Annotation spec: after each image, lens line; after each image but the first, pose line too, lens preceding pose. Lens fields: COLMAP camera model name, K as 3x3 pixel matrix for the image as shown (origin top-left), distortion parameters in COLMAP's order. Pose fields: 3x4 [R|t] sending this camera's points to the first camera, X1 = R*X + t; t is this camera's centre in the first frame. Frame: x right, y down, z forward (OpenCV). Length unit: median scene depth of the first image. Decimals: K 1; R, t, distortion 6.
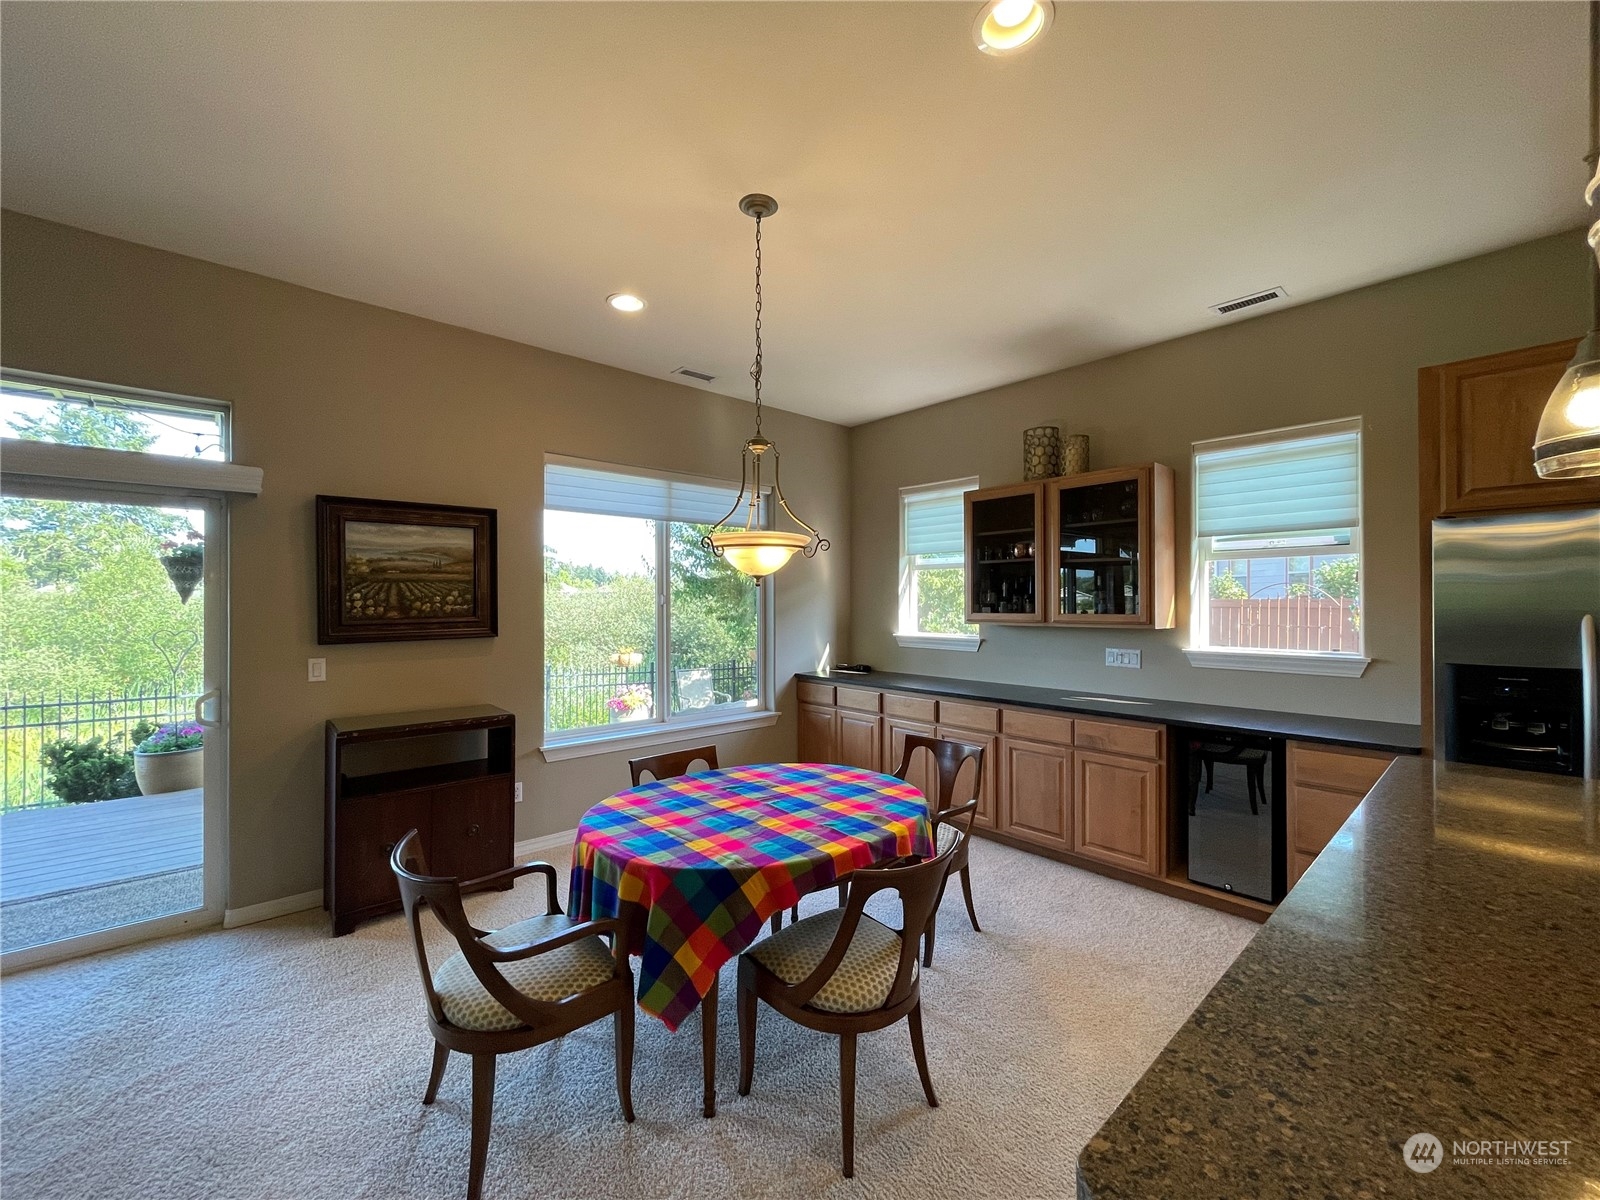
lens RADIAL K [[648.2, 0, 799.3], [0, 648.2, 602.4], [0, 0, 1]] dist [-0.001805, -0.000417]
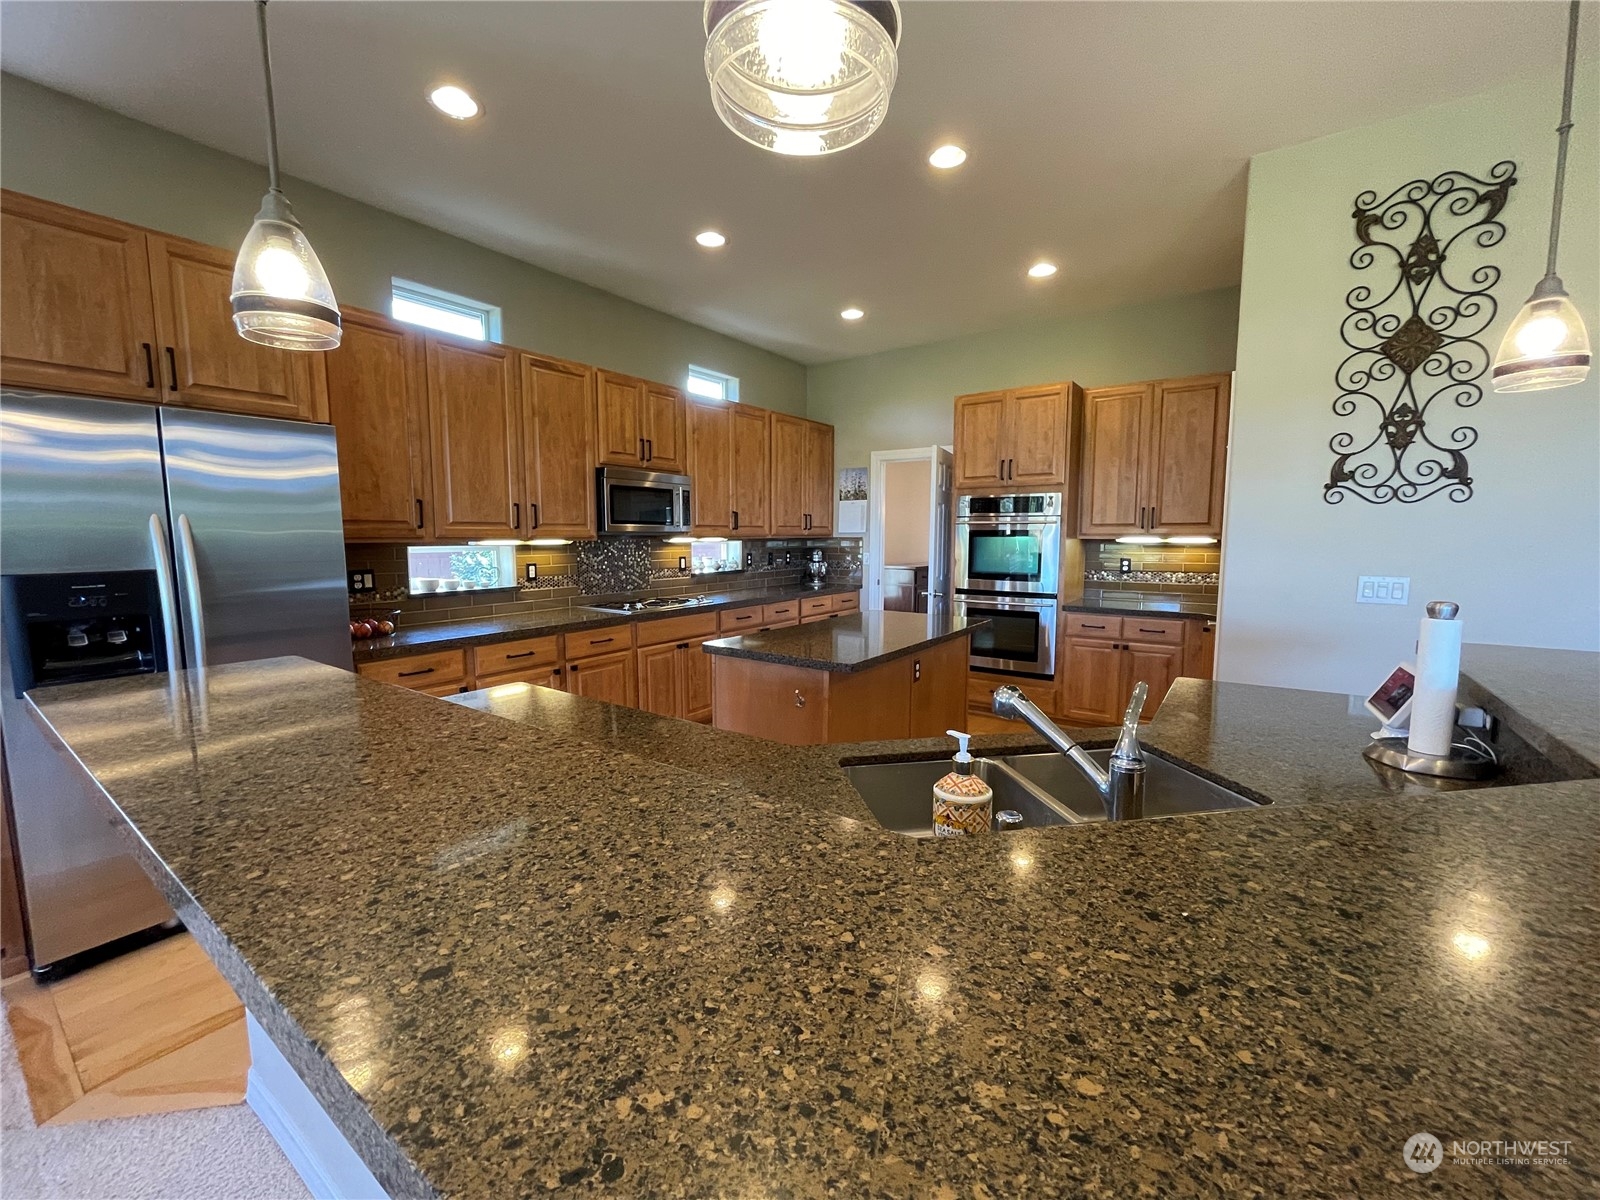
lens RADIAL K [[648.2, 0, 799.3], [0, 648.2, 602.4], [0, 0, 1]] dist [-0.001805, -0.000417]
pose [[-0.215191, -0.100164, 0.971422, 0.028067], [0.000935, 0.994704, 0.102772, 0.049238], [-0.976572, 0.023024, -0.213957, 0.232288]]
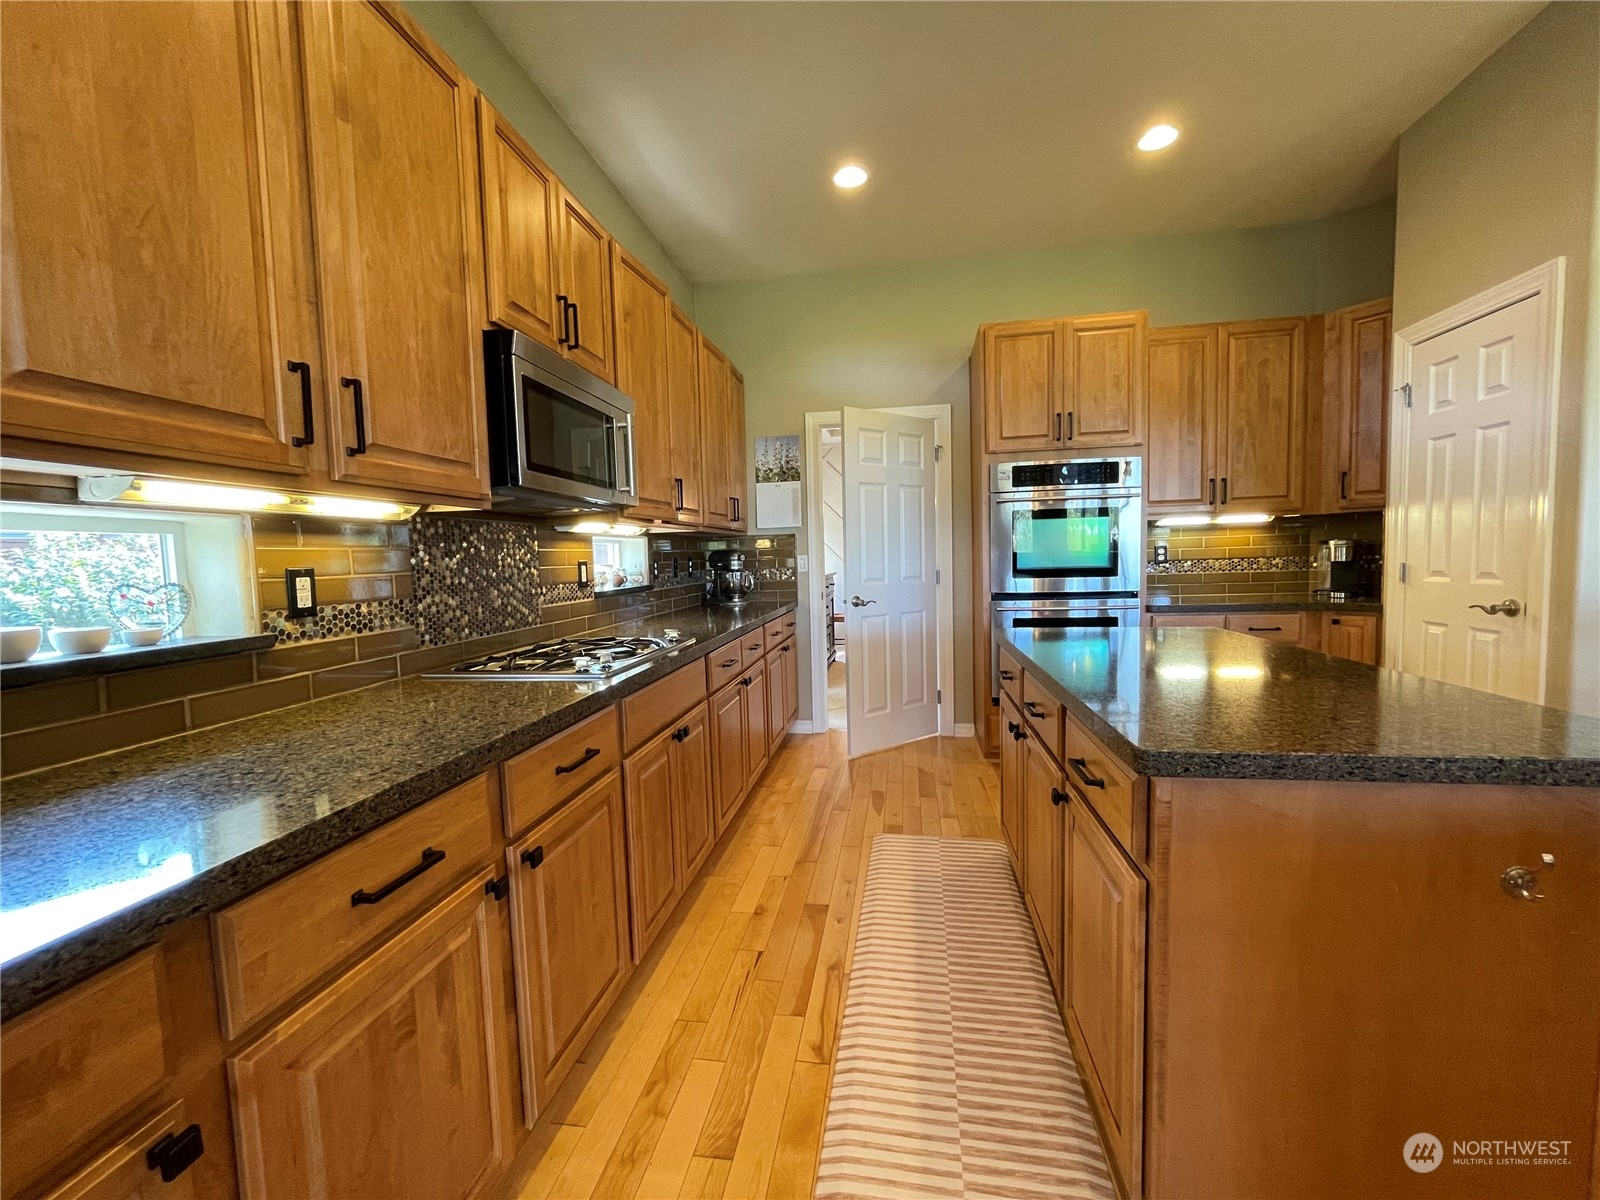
lens RADIAL K [[648.2, 0, 799.3], [0, 648.2, 602.4], [0, 0, 1]] dist [-0.001805, -0.000417]
pose [[-0.625222, -0.034028, 0.779704, 1.122350], [0.030629, 0.997210, 0.068081, 0.129226], [-0.779845, 0.066448, -0.622435, 0.585639]]
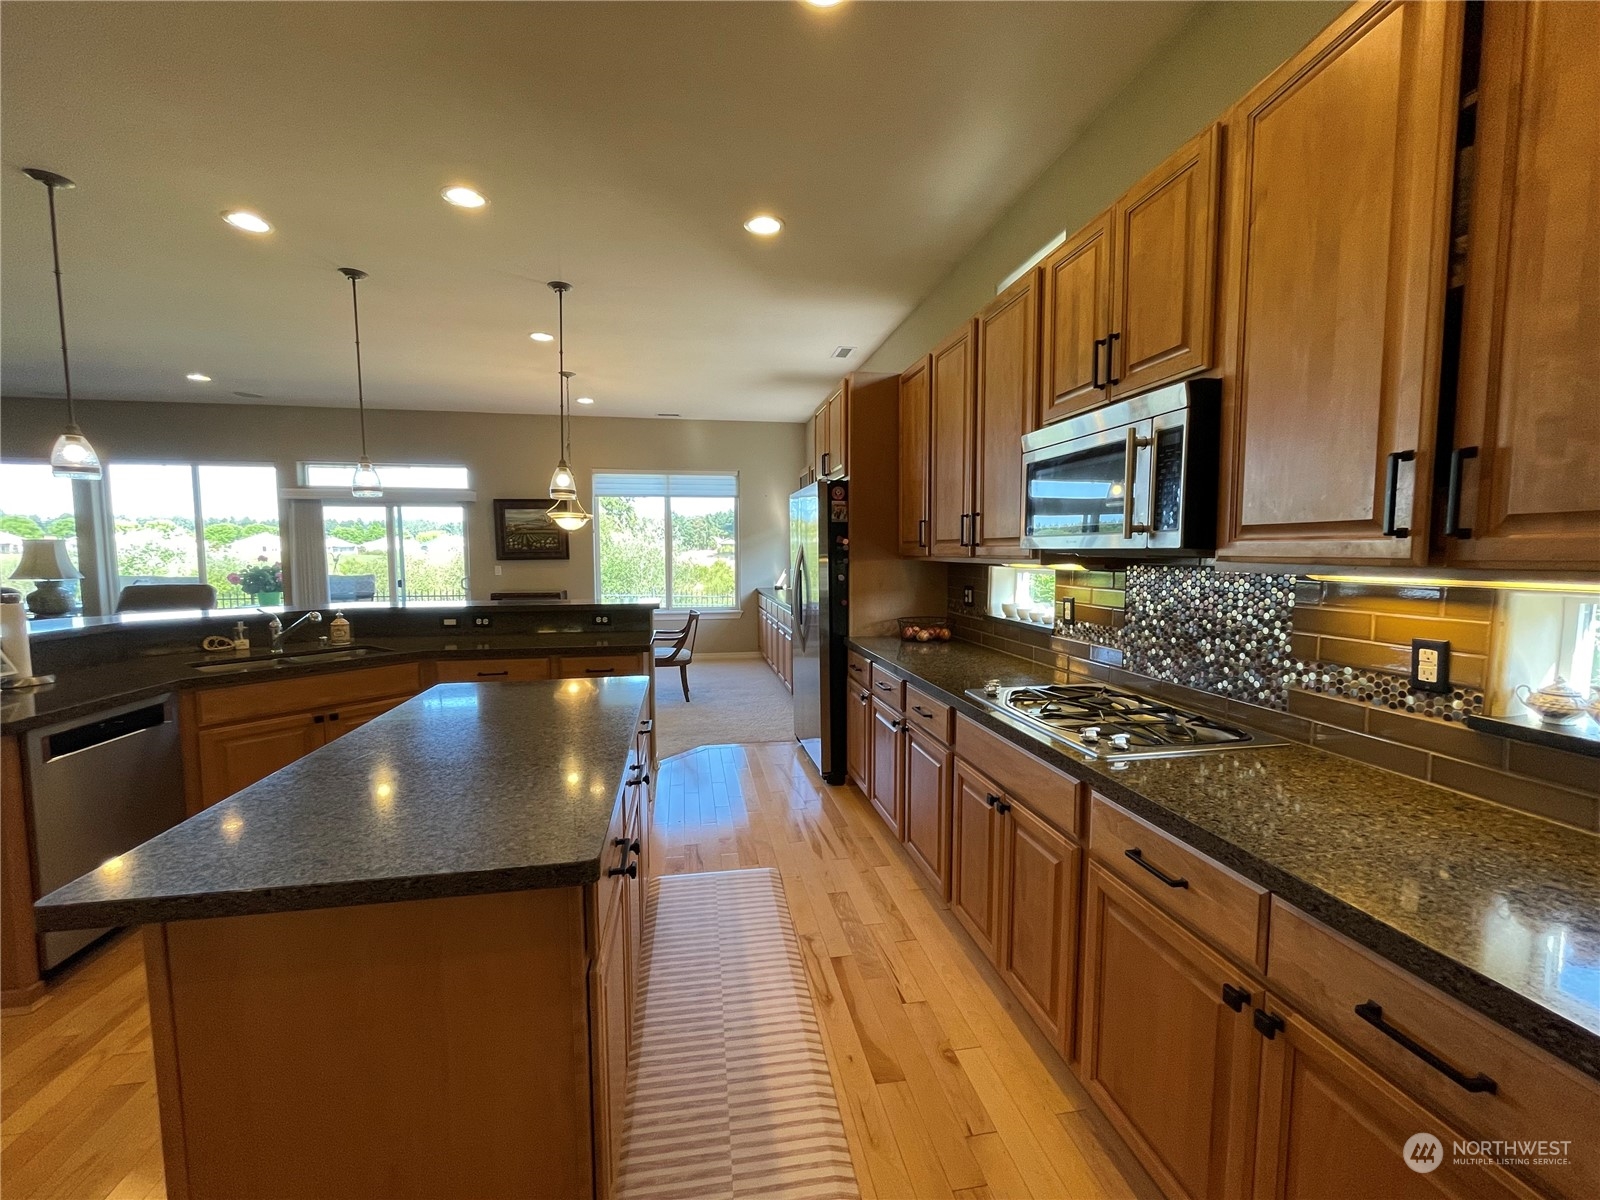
lens RADIAL K [[648.2, 0, 799.3], [0, 648.2, 602.4], [0, 0, 1]] dist [-0.001805, -0.000417]
pose [[0.847523, 0.042641, -0.529042, 2.142105], [-0.000400, 0.996819, 0.079703, 0.039833], [0.530758, -0.067338, 0.844844, -0.672811]]
